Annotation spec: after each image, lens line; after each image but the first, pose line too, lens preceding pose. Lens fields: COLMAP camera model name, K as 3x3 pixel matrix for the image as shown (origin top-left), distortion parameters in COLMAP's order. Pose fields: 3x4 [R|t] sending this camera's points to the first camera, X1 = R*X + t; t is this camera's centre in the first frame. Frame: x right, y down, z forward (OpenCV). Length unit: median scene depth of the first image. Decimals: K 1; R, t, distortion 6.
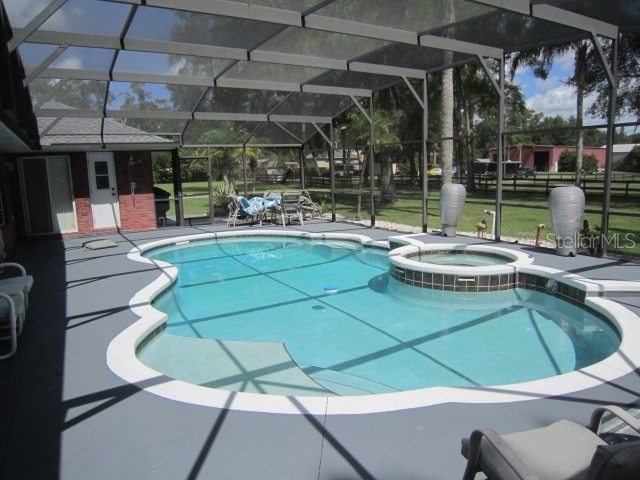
lens RADIAL K [[458.6, 0, 317.9], [0, 458.6, 234.0], [0, 0, 1]] dist [-0.024530, -0.004344]
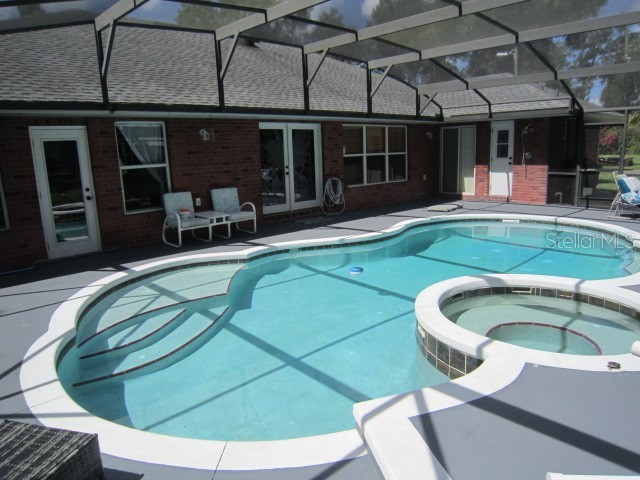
lens RADIAL K [[458.6, 0, 321.0], [0, 458.6, 243.1], [0, 0, 1]] dist [-0.024530, -0.004344]
pose [[0.251894, 0.222655, -0.941793, 0.438876], [-0.118177, 0.972967, 0.198417, -0.067636], [0.960512, 0.061319, 0.271398, 0.346290]]
